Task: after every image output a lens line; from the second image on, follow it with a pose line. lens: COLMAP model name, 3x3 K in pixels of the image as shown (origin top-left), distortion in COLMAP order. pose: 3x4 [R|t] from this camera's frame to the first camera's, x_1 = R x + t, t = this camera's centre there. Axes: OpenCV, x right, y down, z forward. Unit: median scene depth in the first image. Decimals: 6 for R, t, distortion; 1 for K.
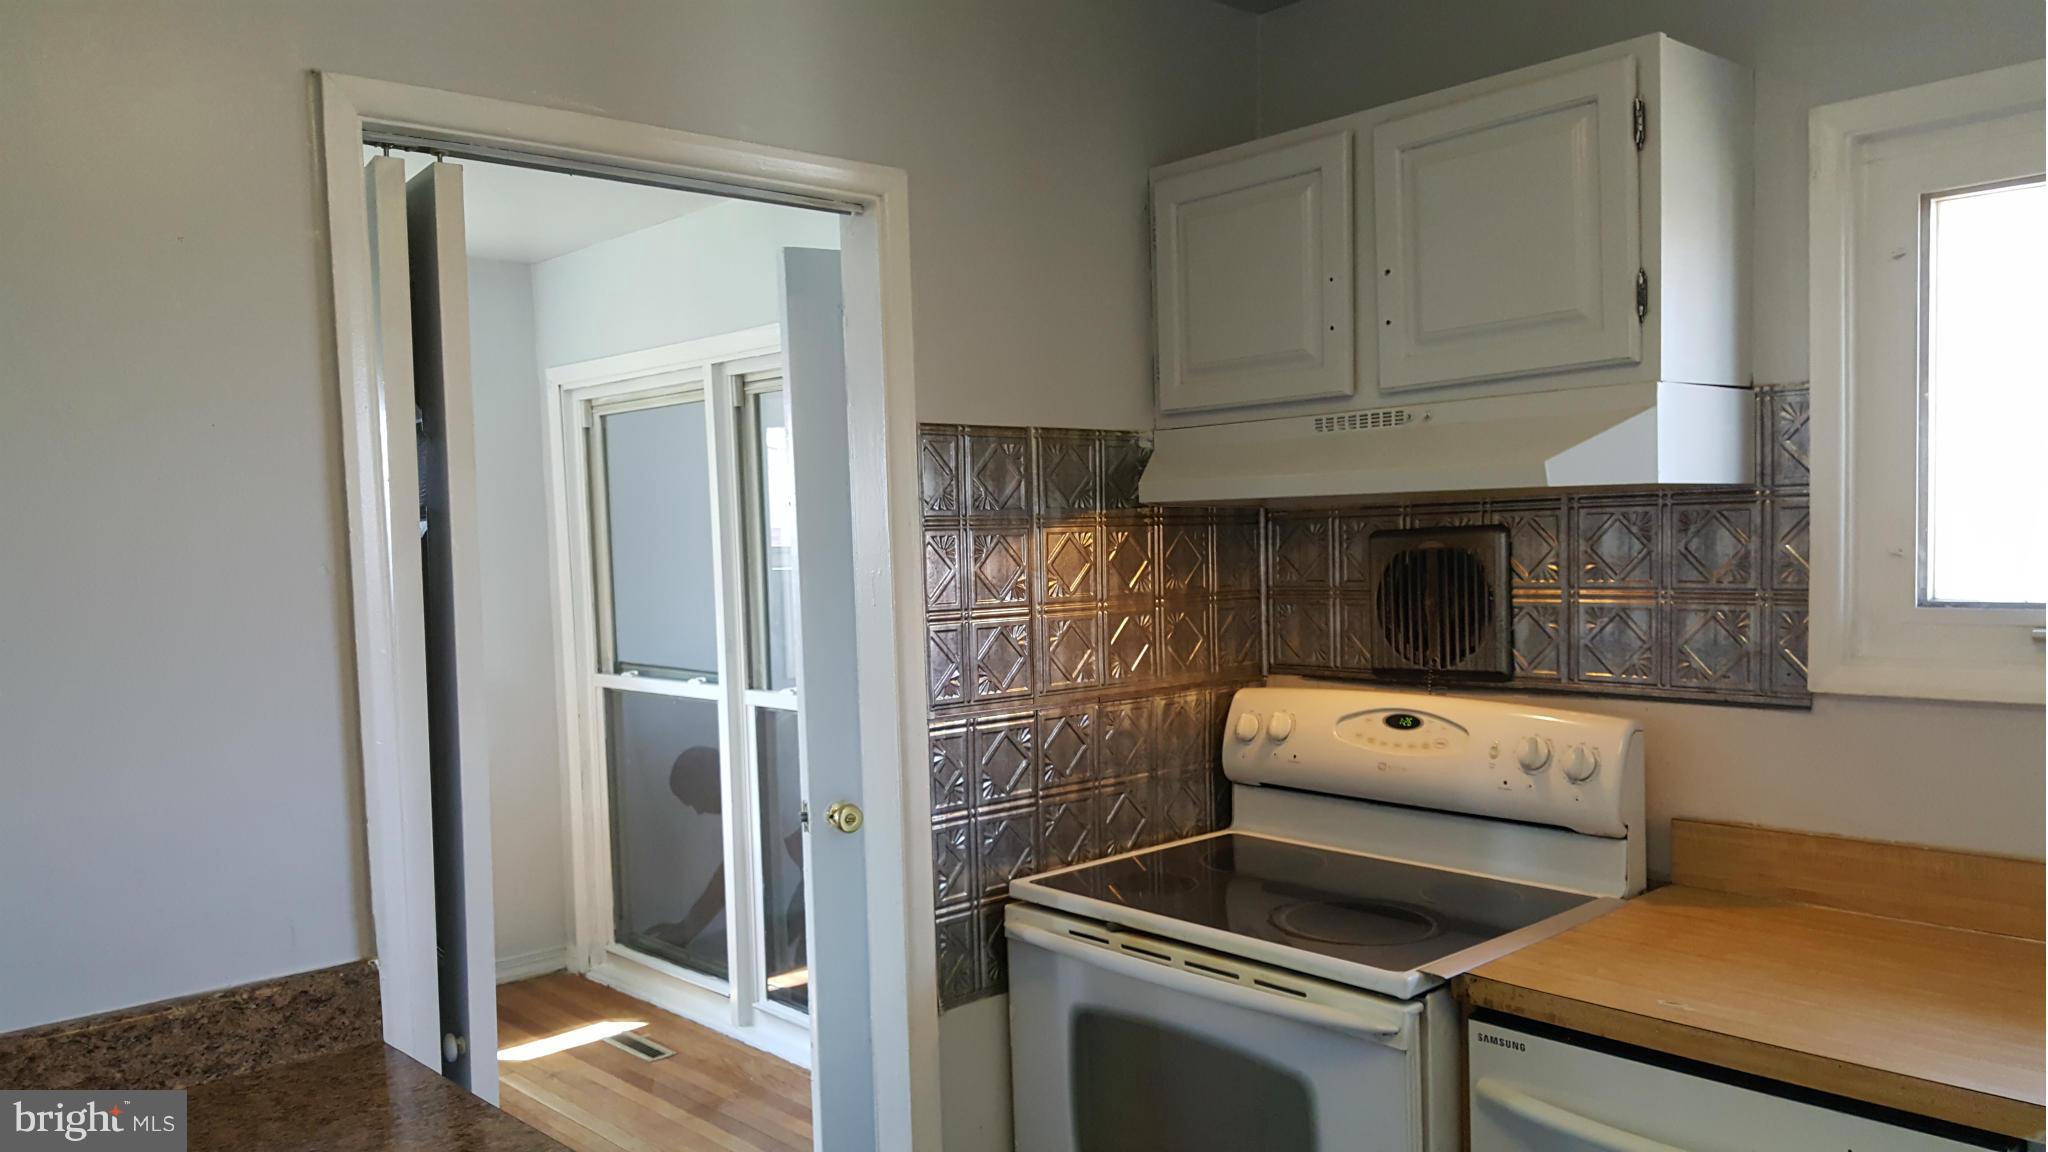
lens RADIAL K [[1600.3, 0, 909.7], [0, 1600.3, 628.3], [0, 0, 1]] dist [0.145647, -0.213611]
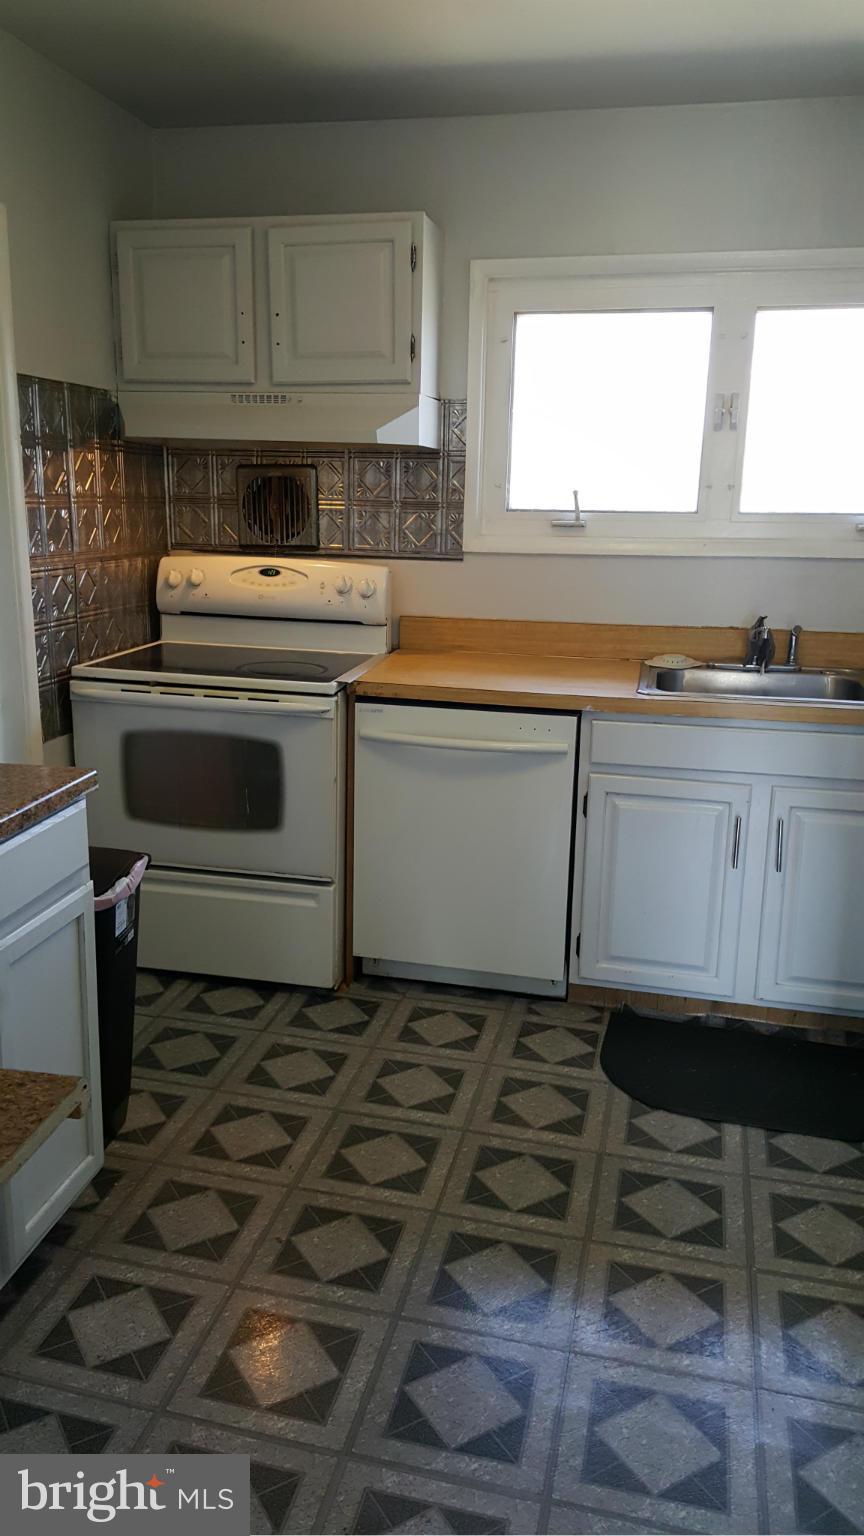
lens RADIAL K [[1200.2, 0, 434.2], [0, 1200.2, 780.4], [0, 0, 1]] dist [0.145647, -0.213611]
pose [[0.802071, -0.100679, 0.588681, -0.397596], [-0.006407, 0.984181, 0.177049, 0.048315], [-0.597194, -0.145778, 0.788738, -0.244922]]
